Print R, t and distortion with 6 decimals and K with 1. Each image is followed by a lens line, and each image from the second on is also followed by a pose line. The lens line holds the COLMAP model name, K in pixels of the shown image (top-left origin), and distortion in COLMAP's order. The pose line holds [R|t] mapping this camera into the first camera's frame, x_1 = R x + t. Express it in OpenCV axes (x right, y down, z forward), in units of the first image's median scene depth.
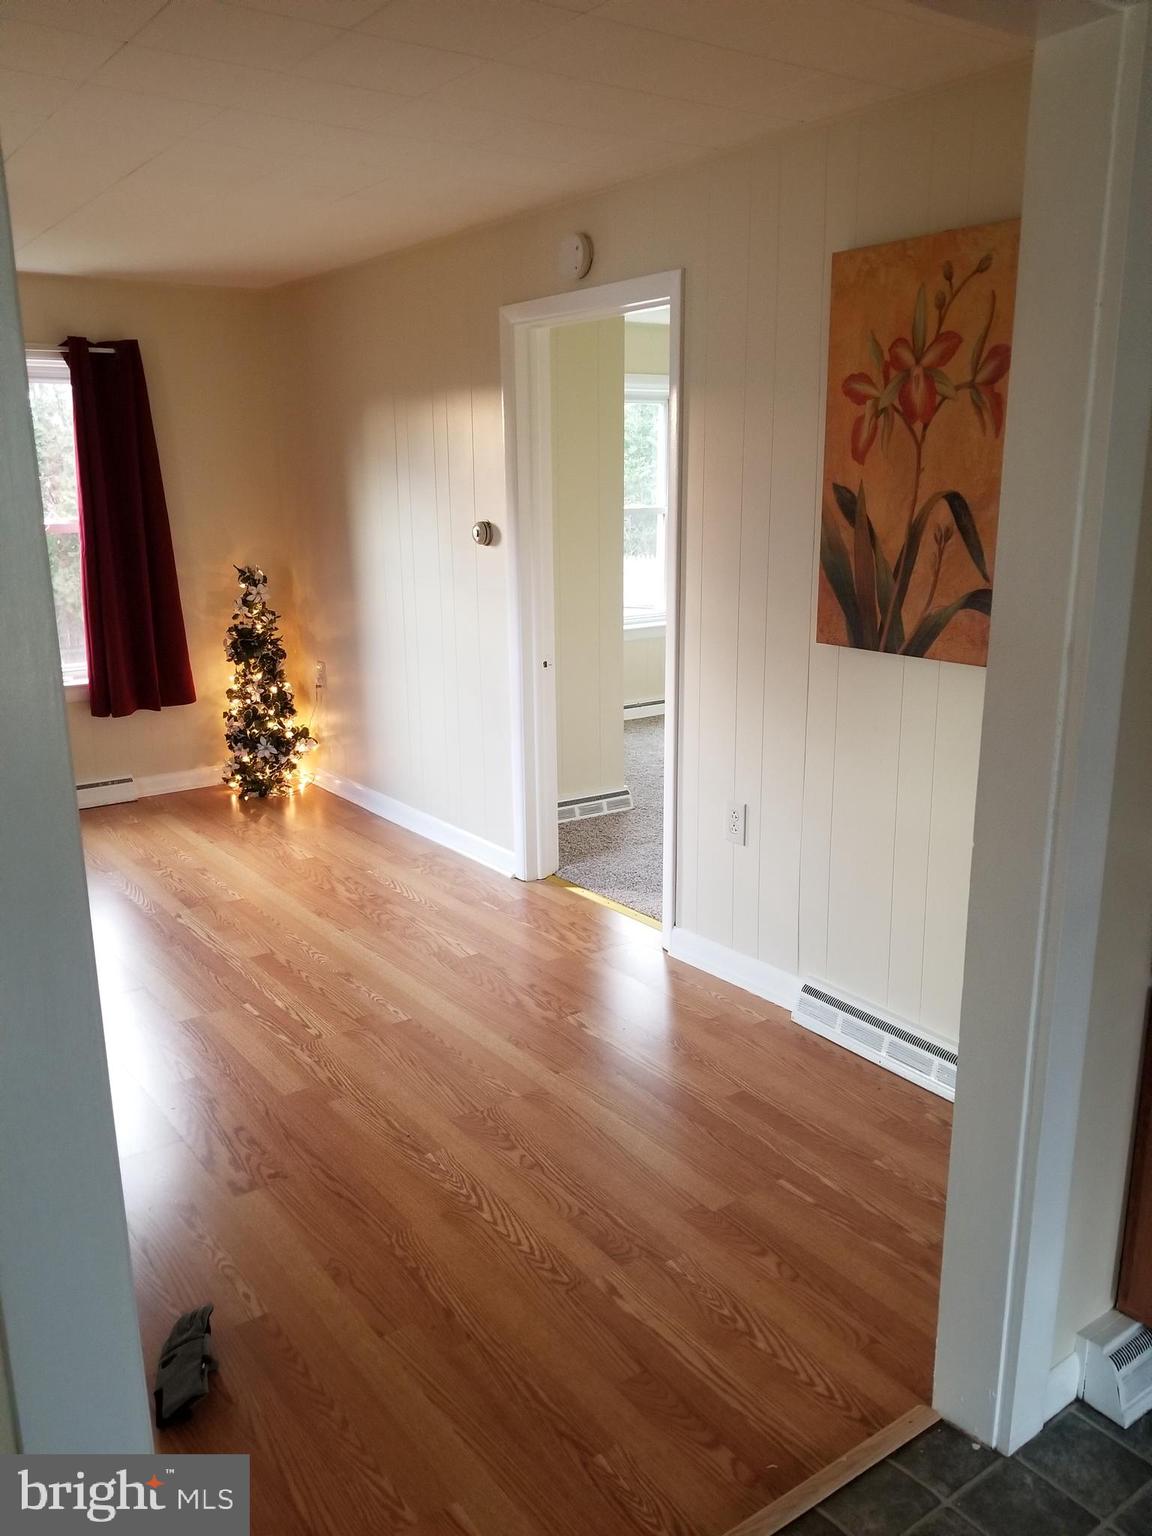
lens RADIAL K [[1164.2, 0, 576.0], [0, 1164.2, 768.0], [0, 0, 1]] dist [0.062113, -0.122242]
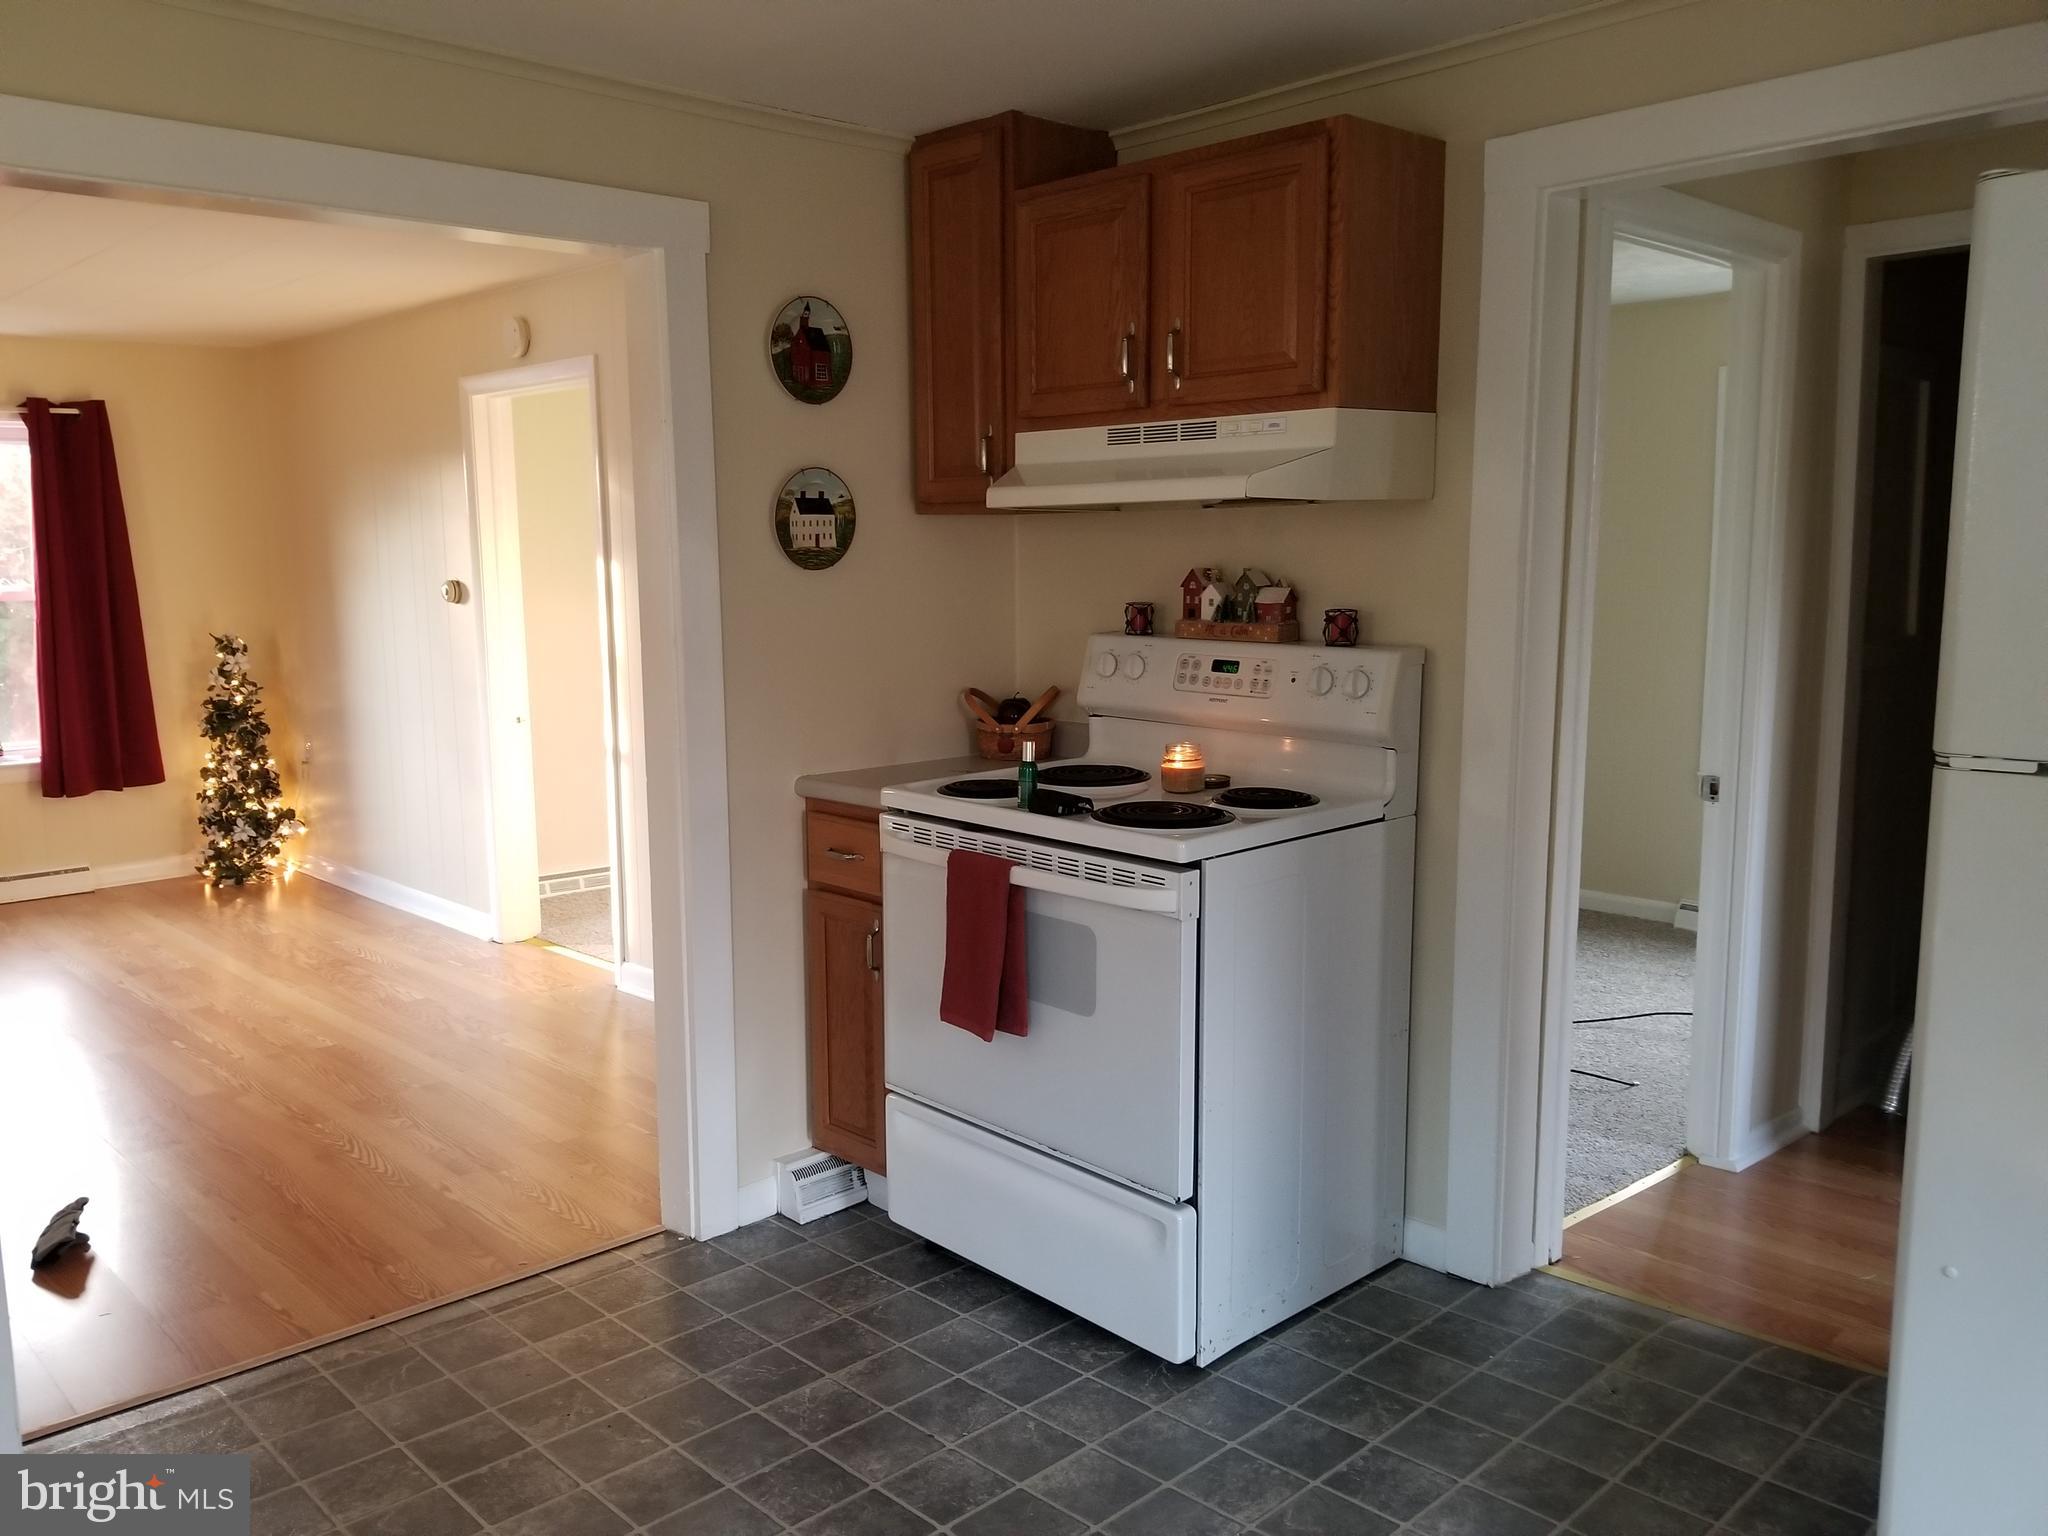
lens RADIAL K [[1558.3, 0, 1024.0], [0, 1558.3, 768.0], [0, 0, 1]] dist [-0.002380, -0.045116]
pose [[0.988724, -0.020083, 0.148398, 0.158497], [0.035580, 0.994094, -0.102524, 0.080670], [-0.145462, 0.106648, 0.983599, -0.287099]]
